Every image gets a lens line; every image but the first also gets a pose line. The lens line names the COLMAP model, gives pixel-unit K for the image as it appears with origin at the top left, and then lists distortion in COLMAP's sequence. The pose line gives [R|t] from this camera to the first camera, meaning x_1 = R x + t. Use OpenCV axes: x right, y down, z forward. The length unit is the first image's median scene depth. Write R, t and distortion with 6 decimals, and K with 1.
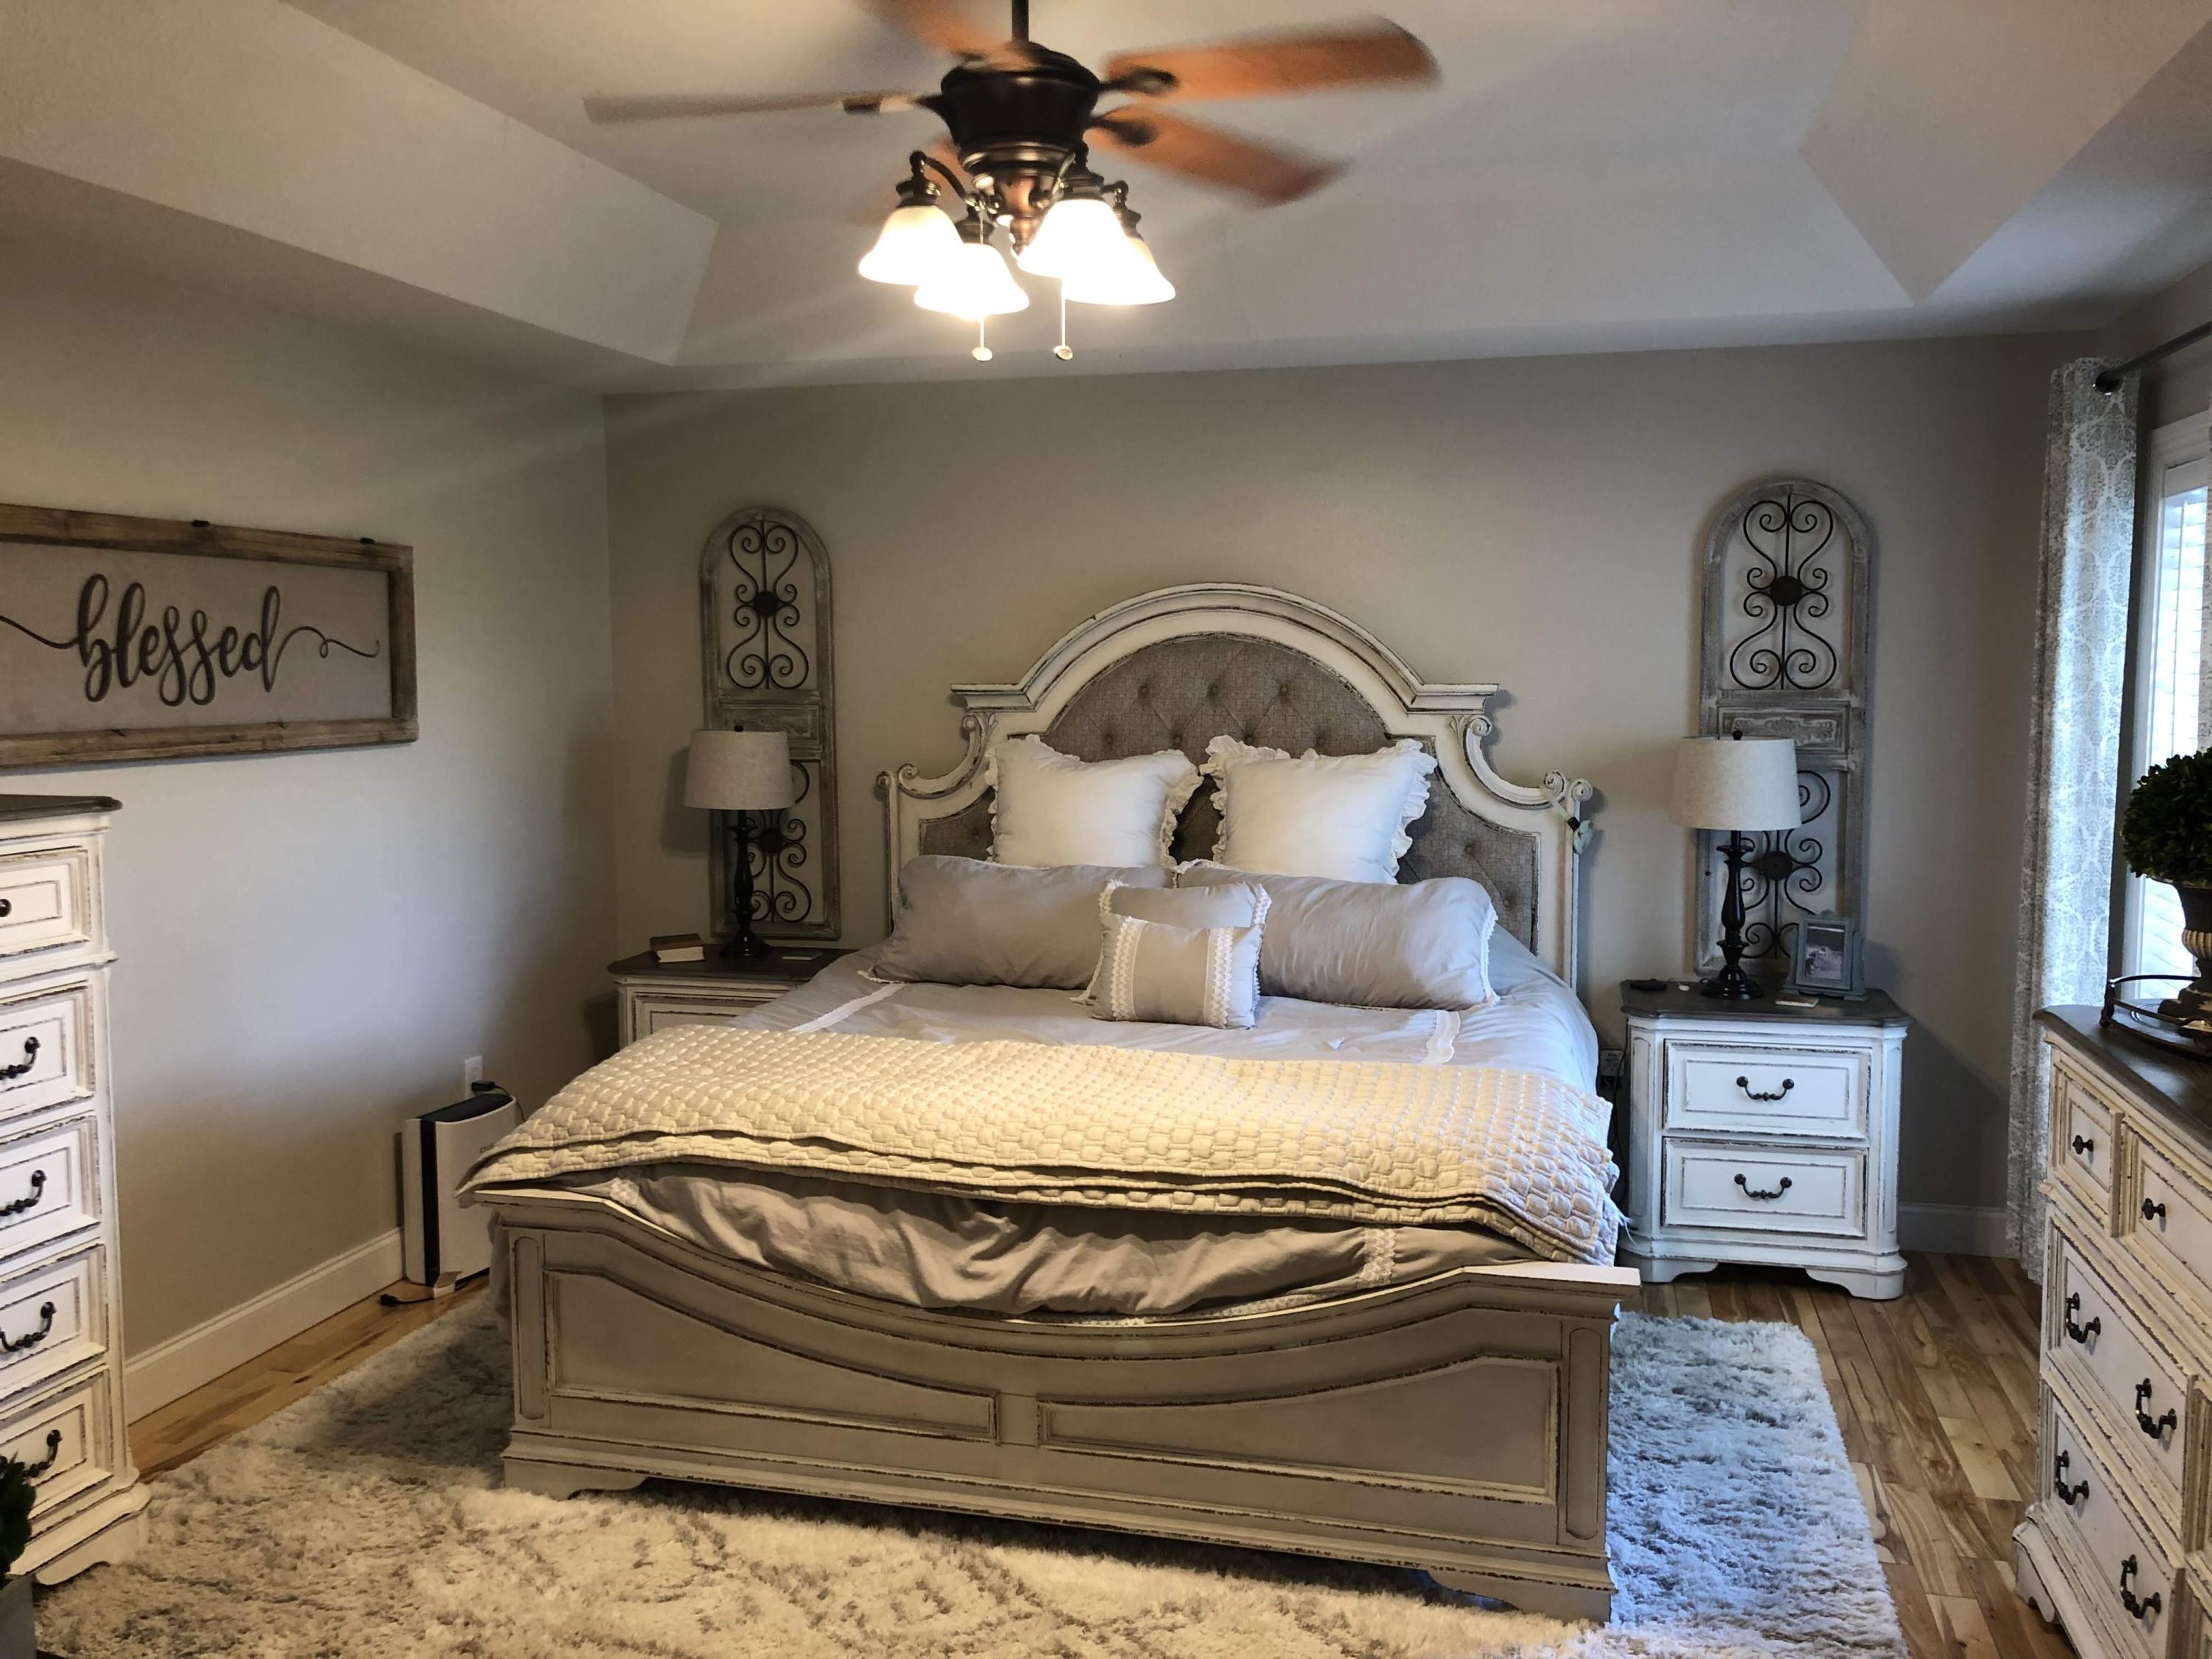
lens RADIAL K [[1811.5, 0, 1108.4], [0, 1811.5, 823.5], [0, 0, 1]] dist [0.061451, -0.093177]
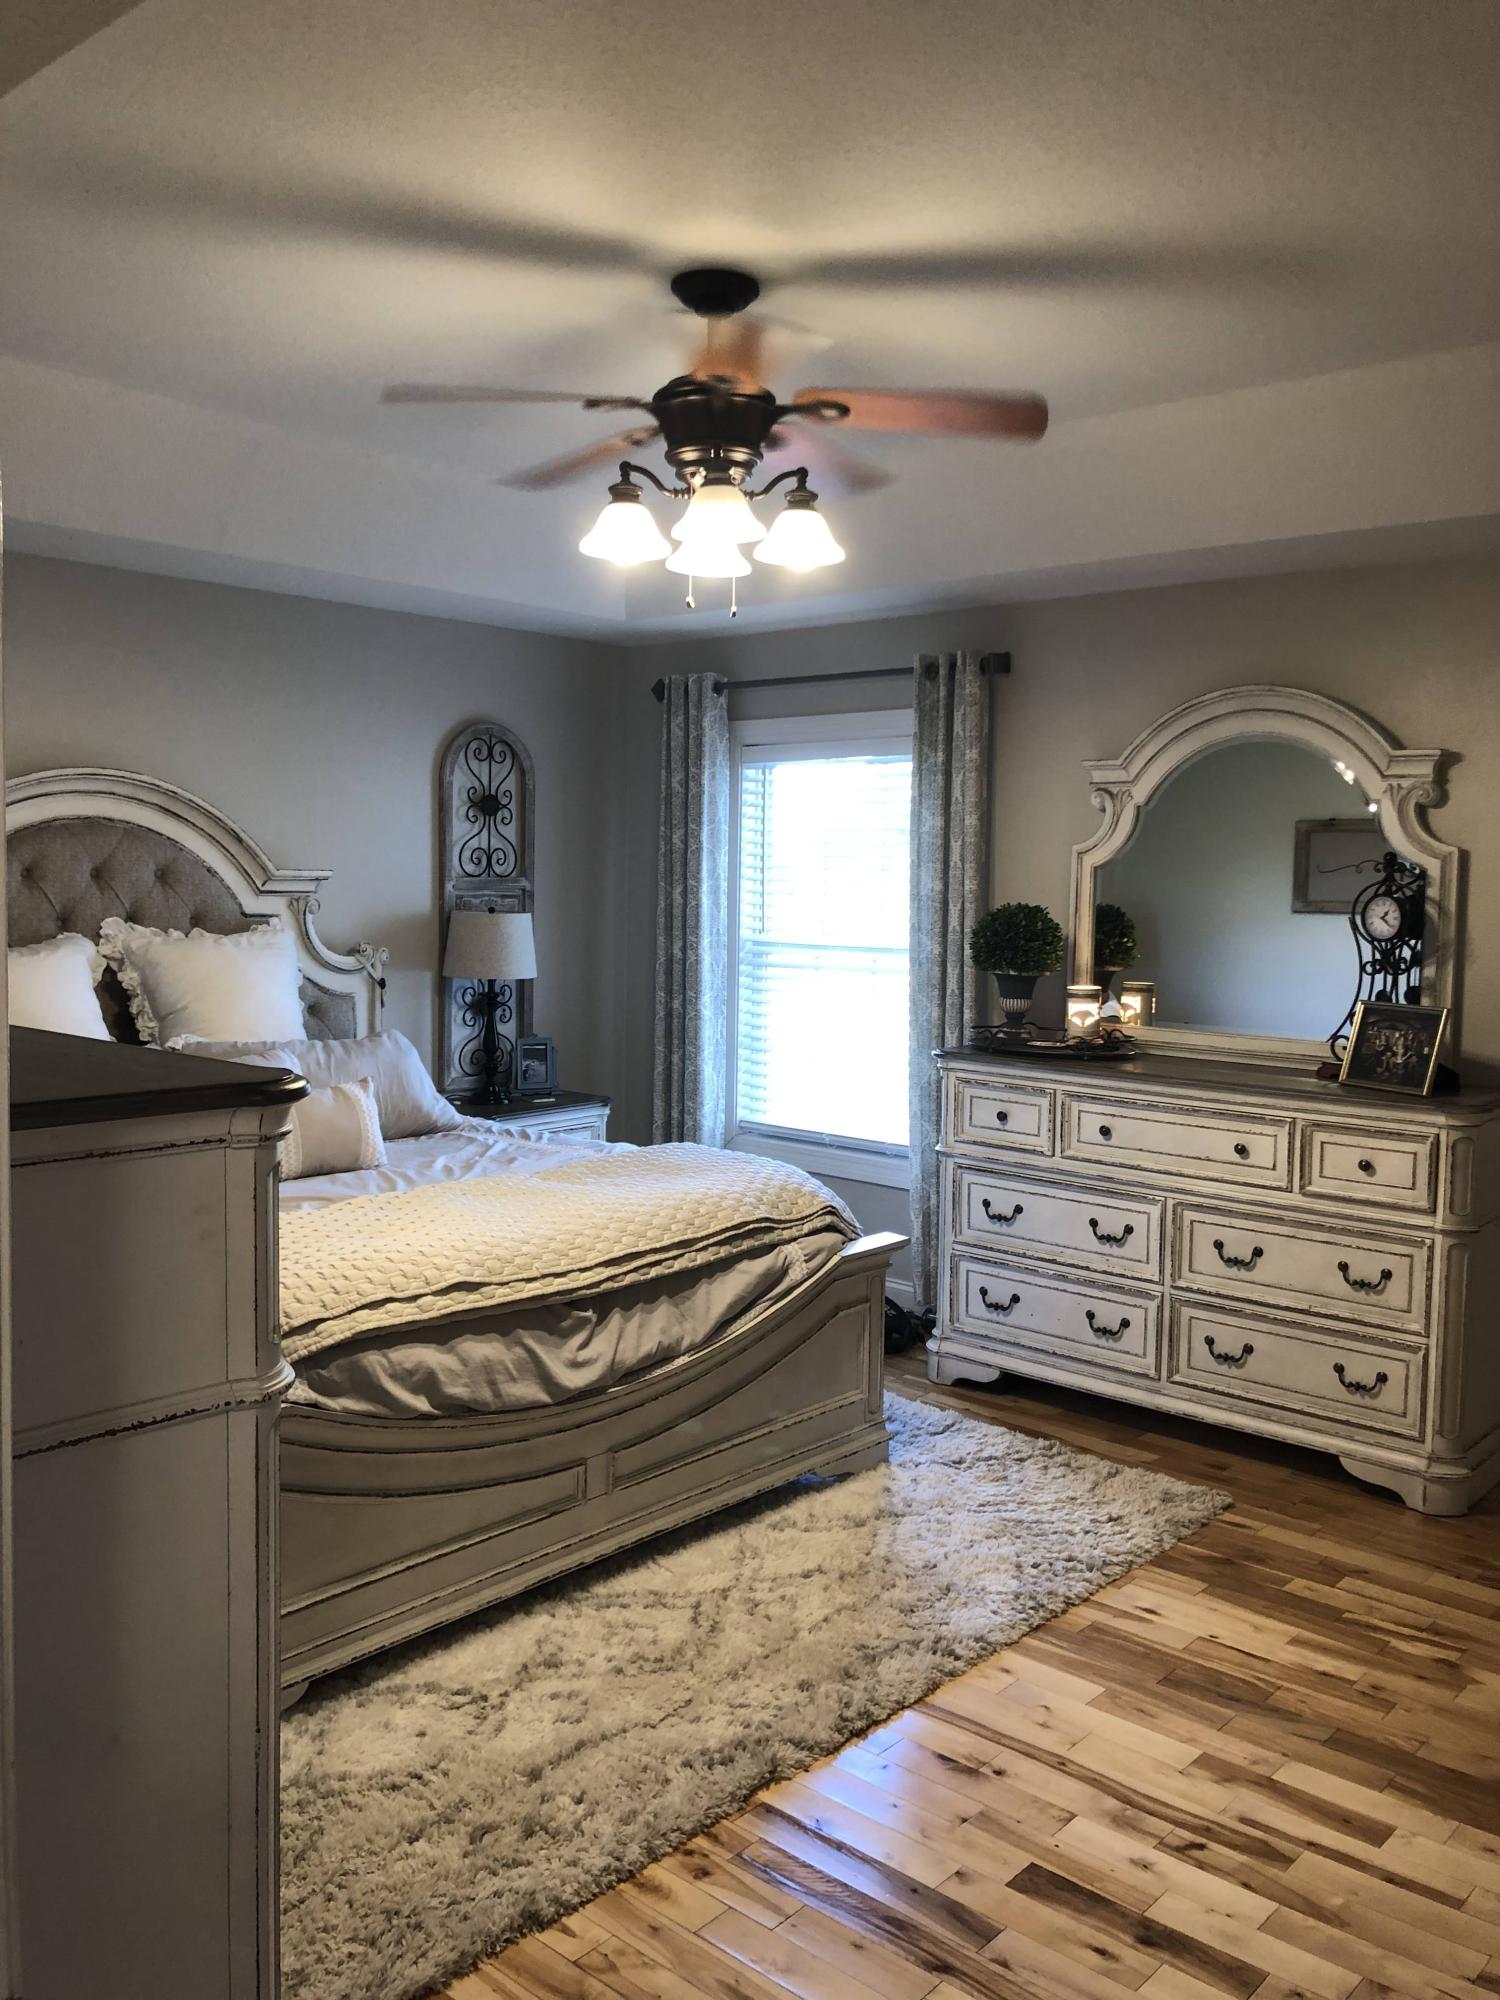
lens RADIAL K [[1618.0, 0, 781.1], [0, 1618.0, 995.7], [0, 0, 1]] dist [-0.014561, 0.005381]
pose [[0.440661, -0.057633, 0.895822, -0.887906], [0.066403, 0.997296, 0.031498, -0.012178], [-0.895214, 0.045605, 0.443296, 0.388917]]
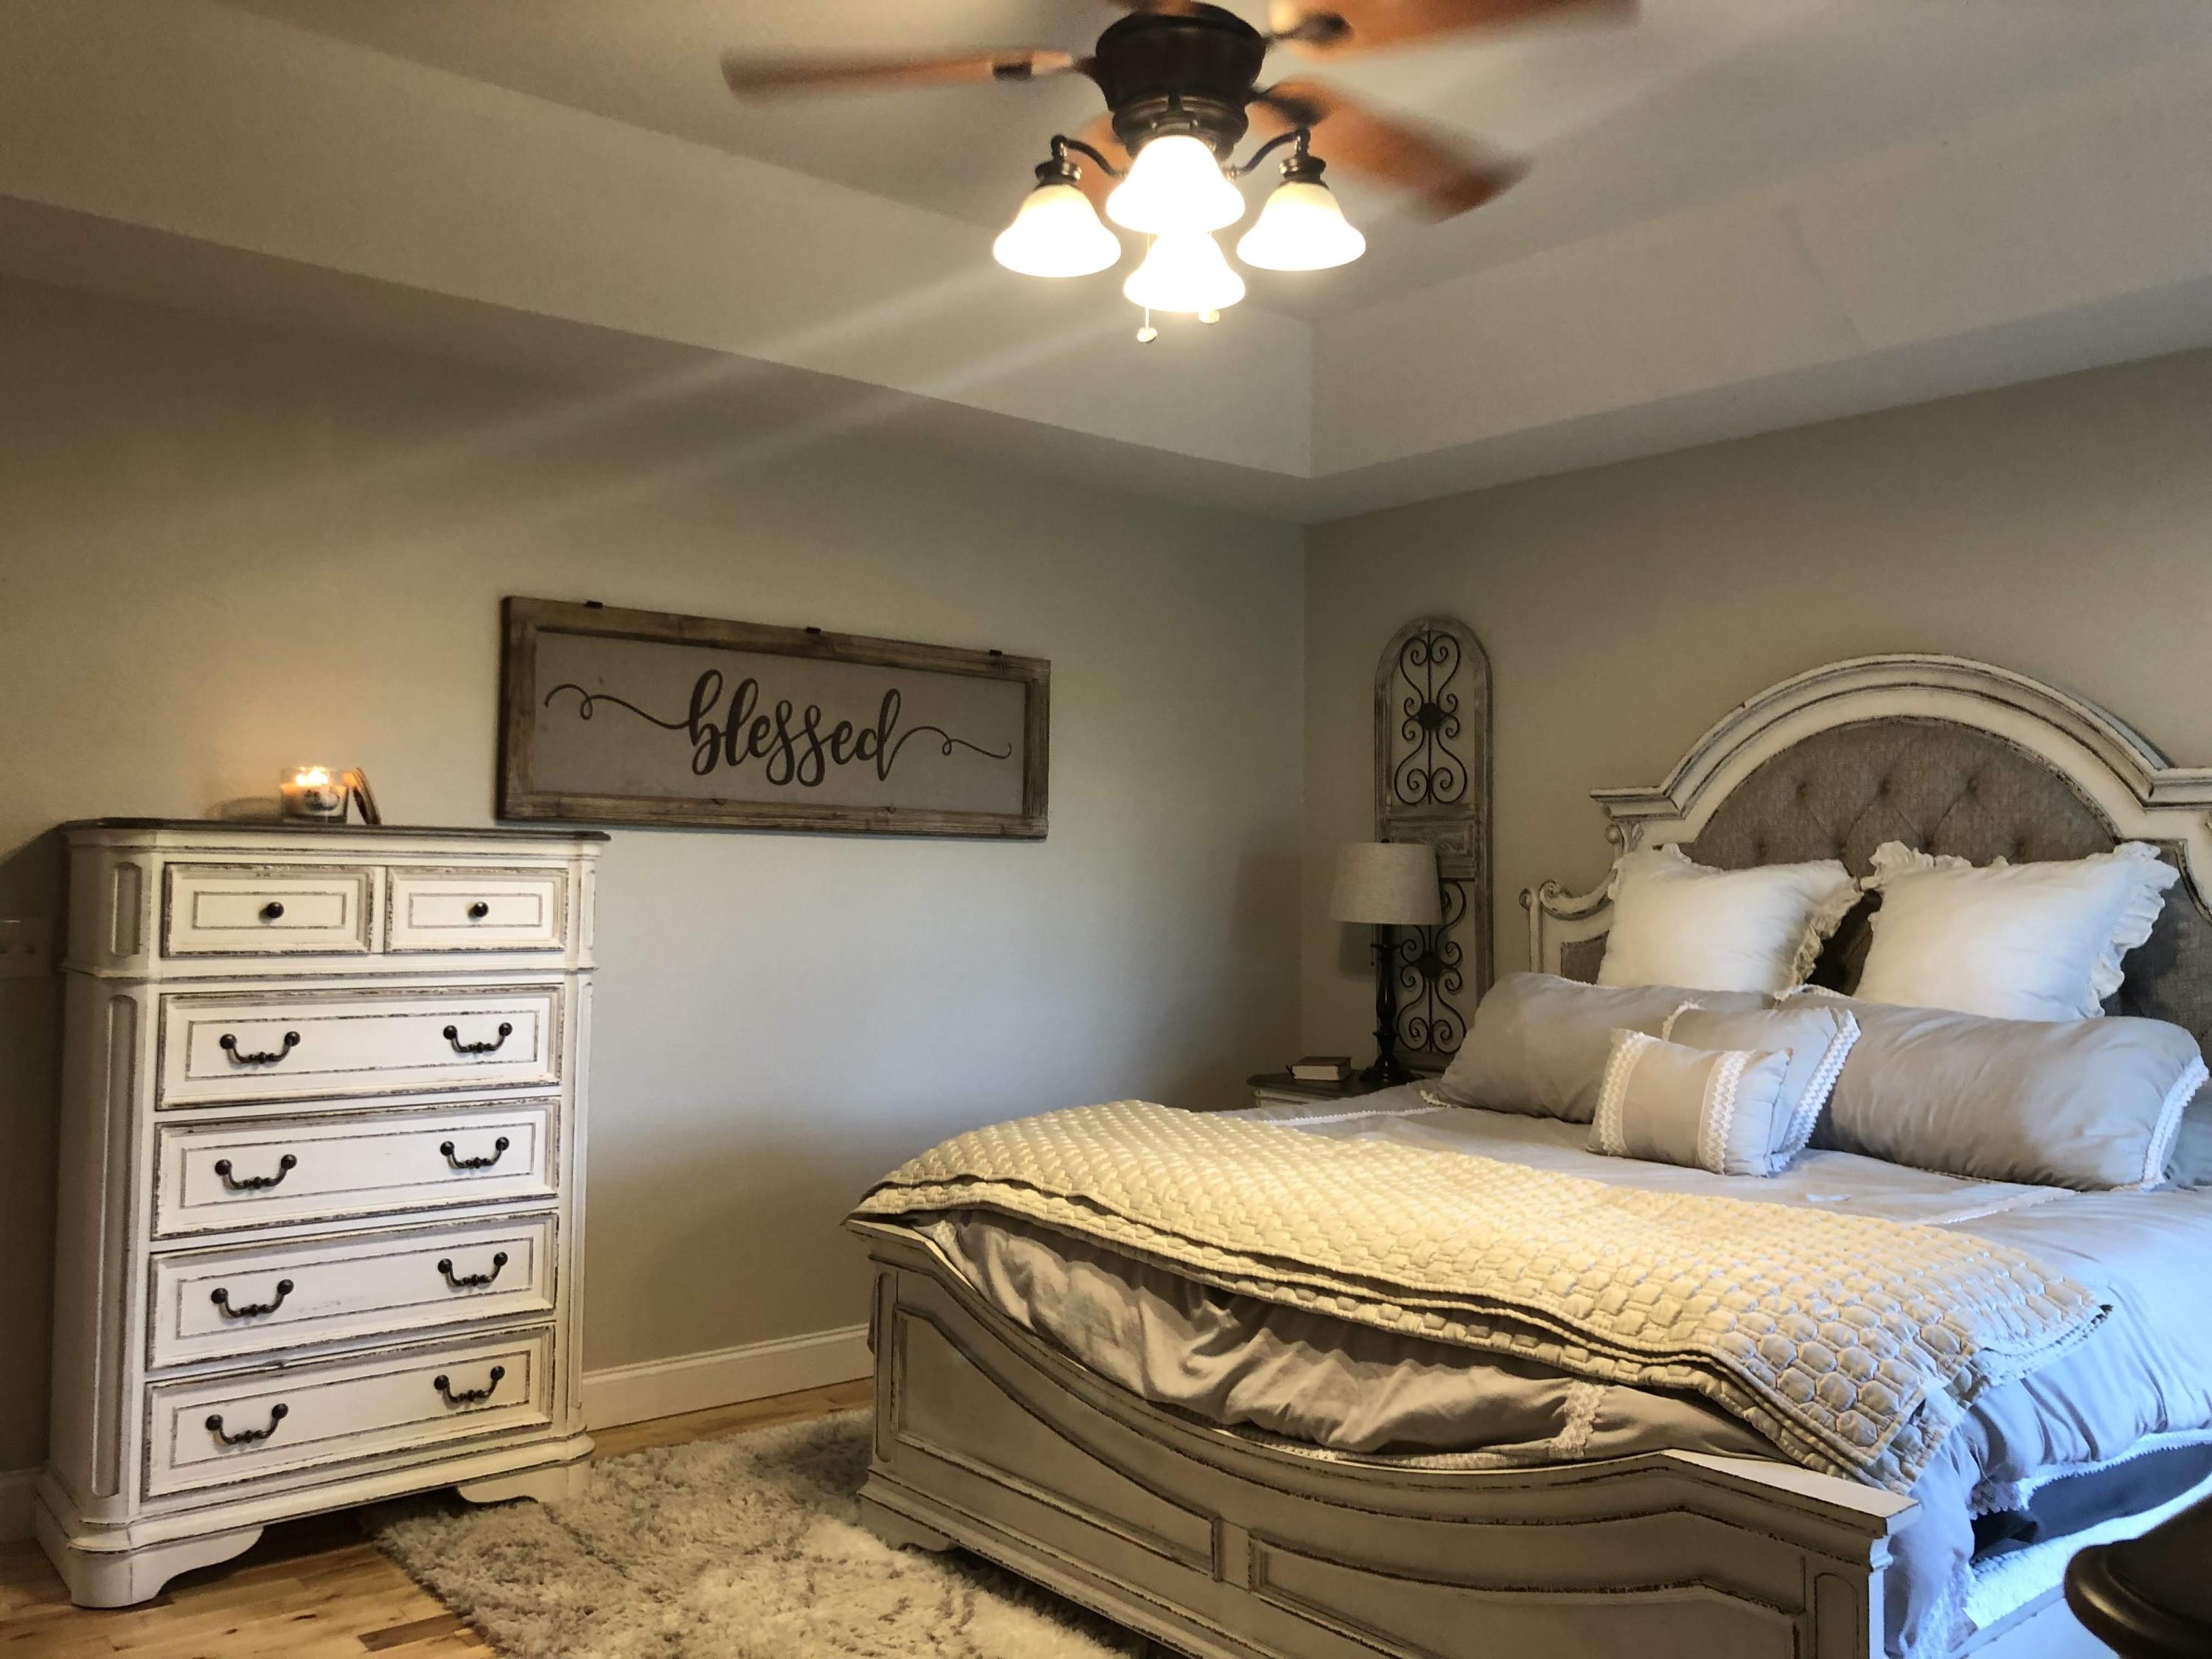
lens RADIAL K [[1829.0, 0, 1120.7], [0, 1829.0, 819.7], [0, 0, 1]] dist [0.088880, -0.212664]
pose [[0.809209, -0.008974, -0.587453, 0.399090], [-0.067077, 0.991934, -0.107550, 0.078171], [0.583680, 0.126435, 0.802080, 0.222026]]
